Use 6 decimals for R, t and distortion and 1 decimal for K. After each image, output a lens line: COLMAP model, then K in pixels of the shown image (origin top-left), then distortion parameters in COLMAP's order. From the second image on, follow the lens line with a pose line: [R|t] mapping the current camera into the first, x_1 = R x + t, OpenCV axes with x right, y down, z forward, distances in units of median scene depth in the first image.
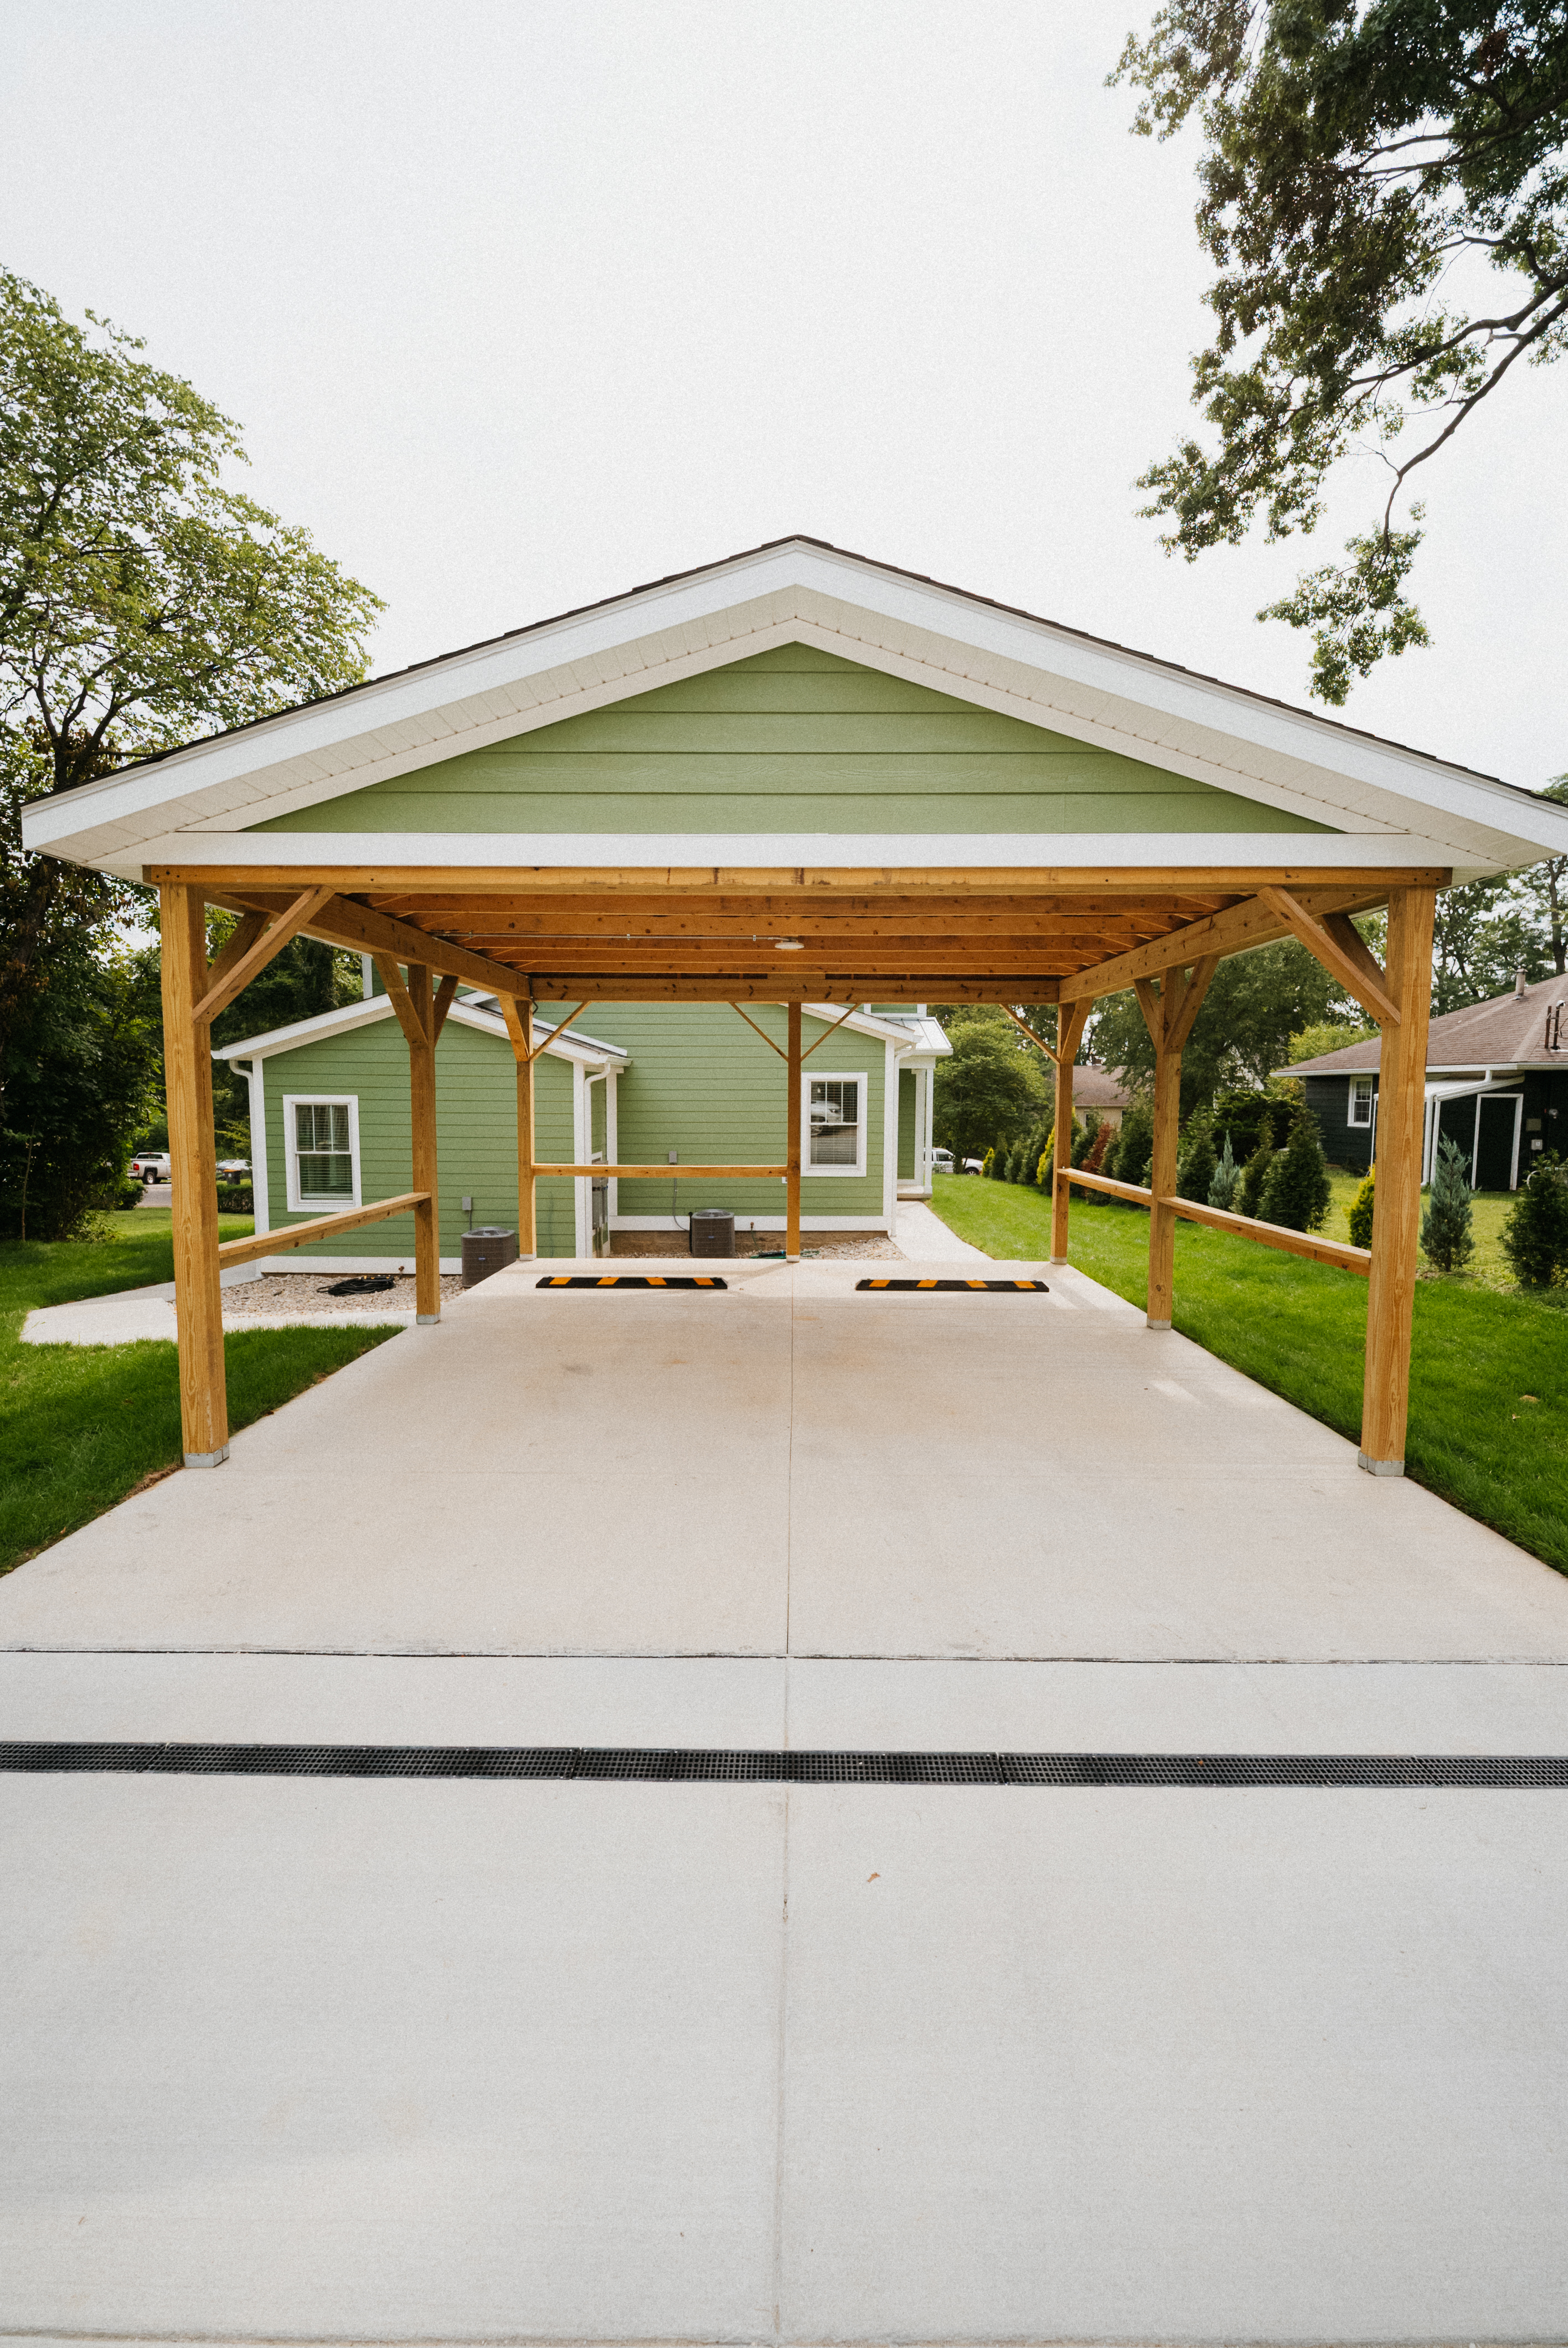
lens RADIAL K [[974.9, 0, 798.2], [0, 974.9, 1168.8], [0, 0, 1]] dist [0.010781, -0.000235]
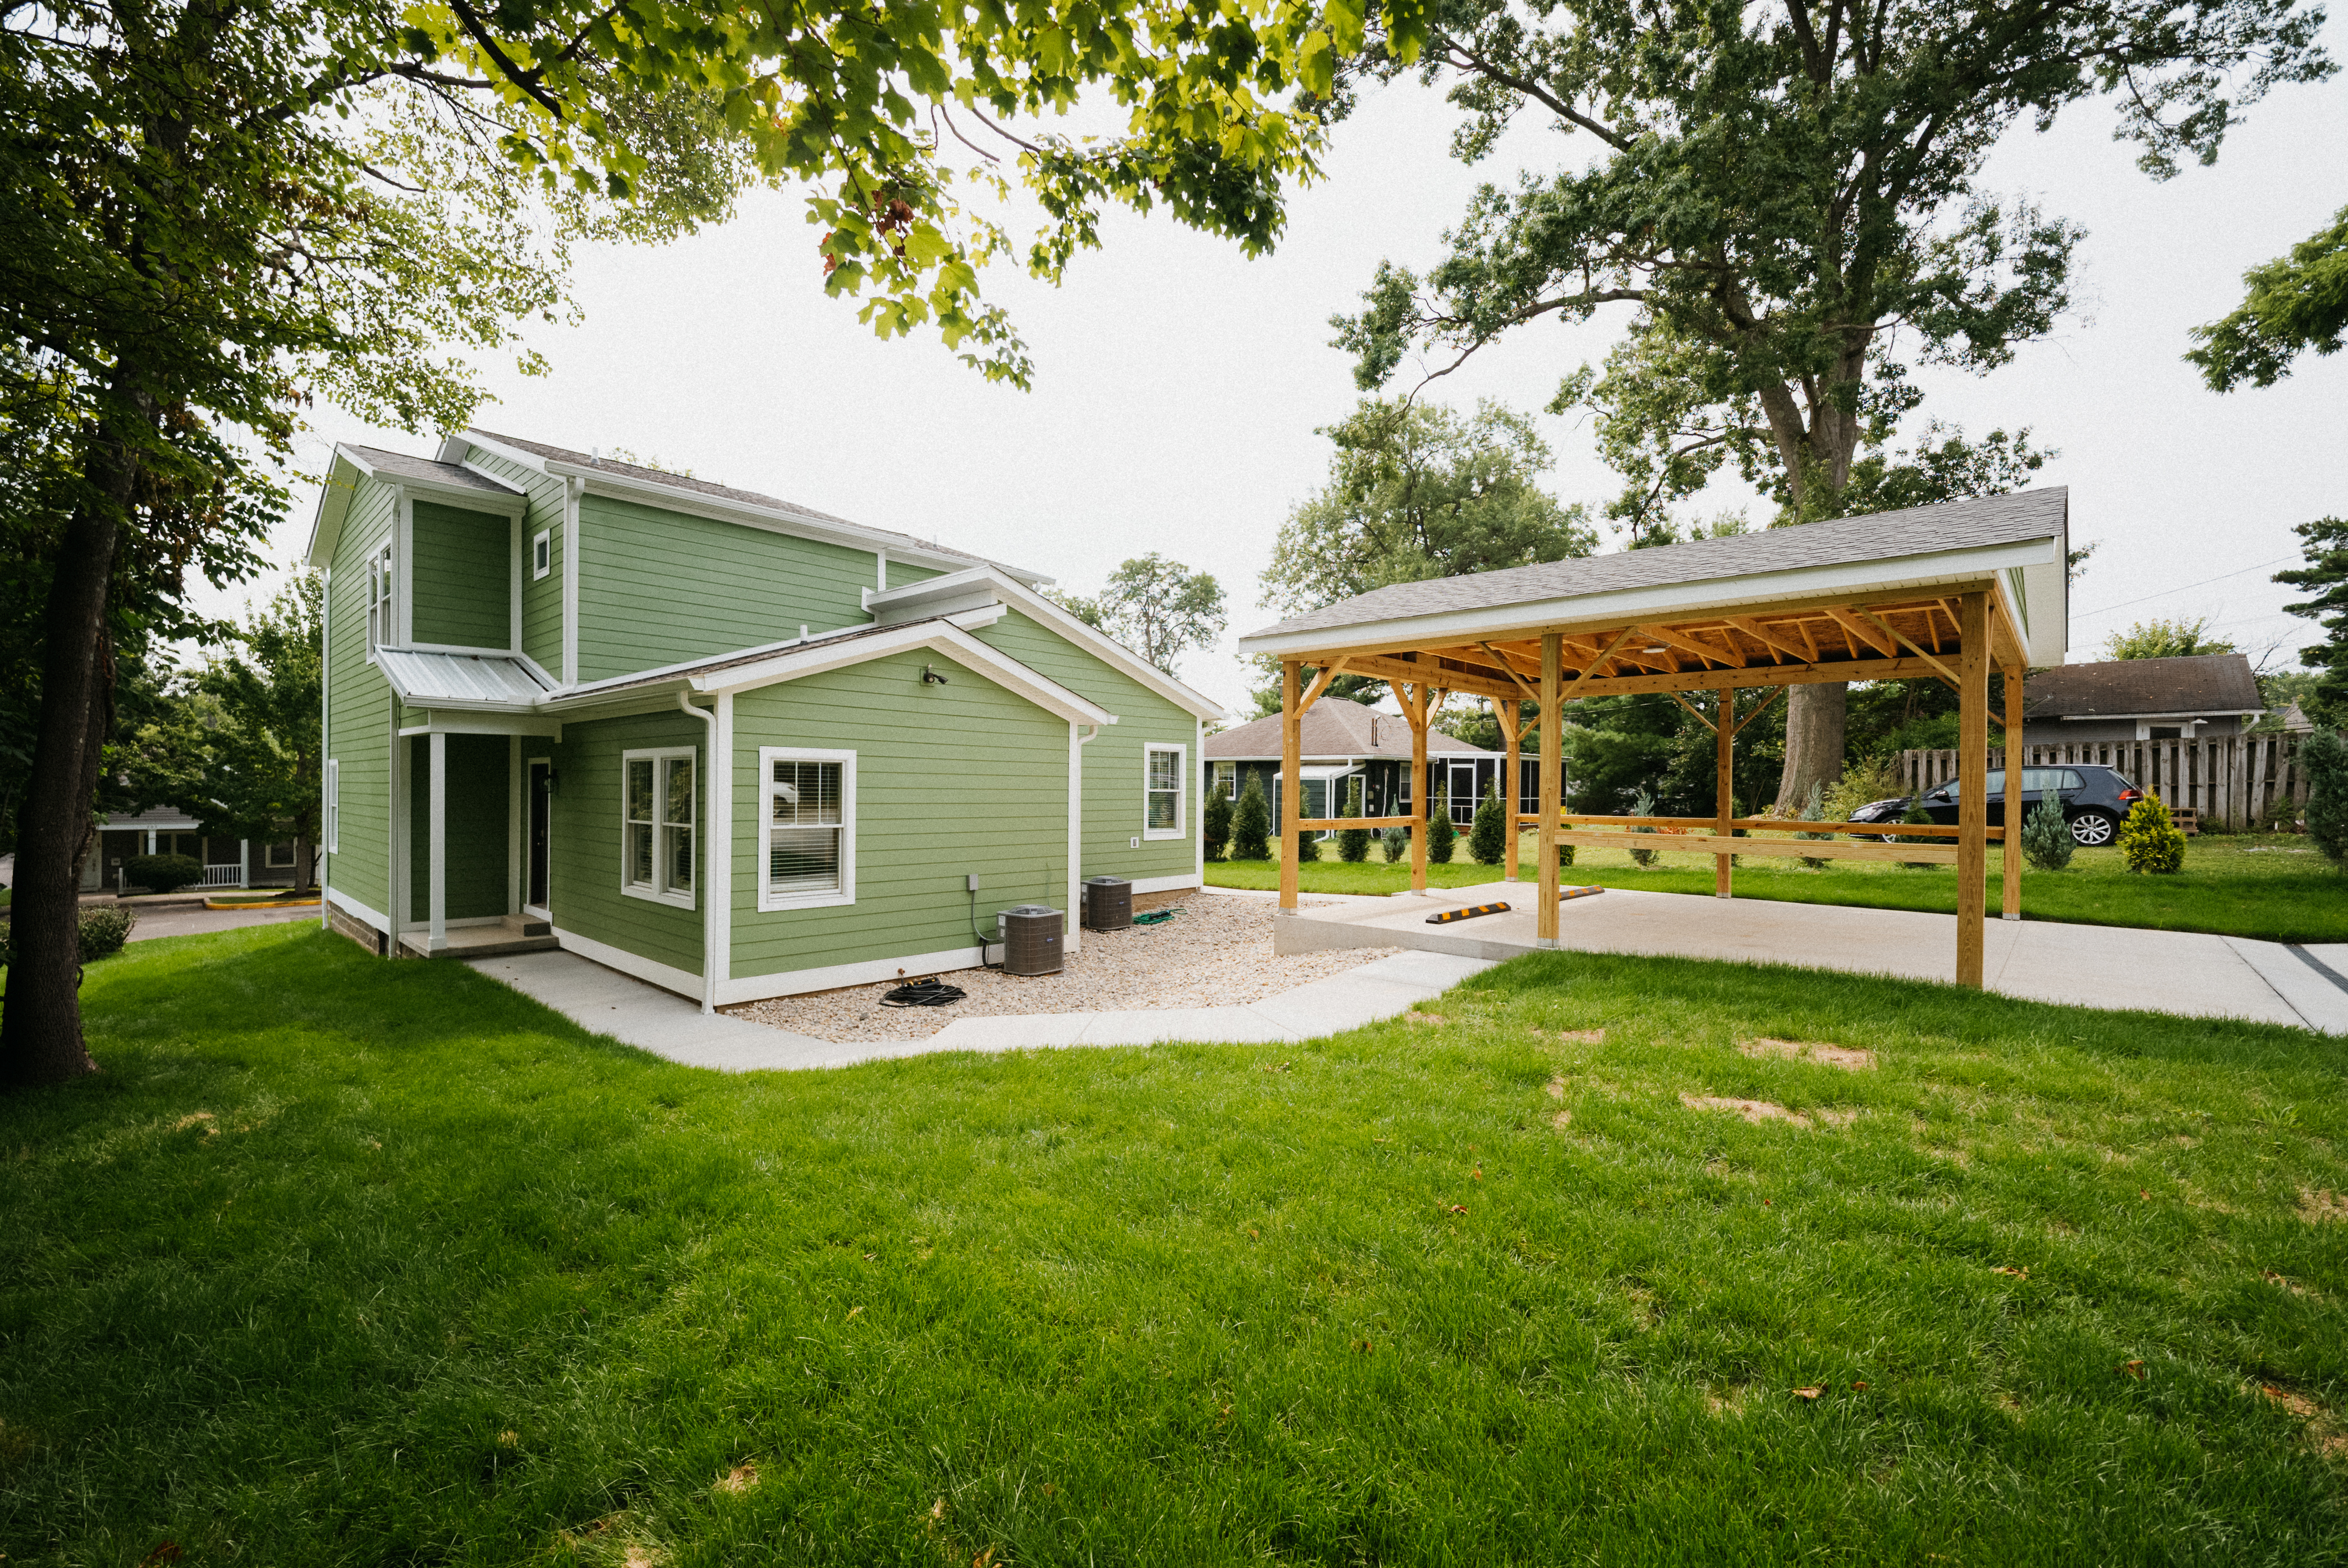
lens RADIAL K [[974.9, 0, 1174.0], [0, 974.9, 784.0], [0, 0, 1]] dist [0.010781, -0.000235]
pose [[0.678929, 0.003325, 0.734196, -0.786564], [0.056686, 0.996767, -0.056933, 0.008662], [-0.732012, 0.080272, 0.676546, 0.284192]]
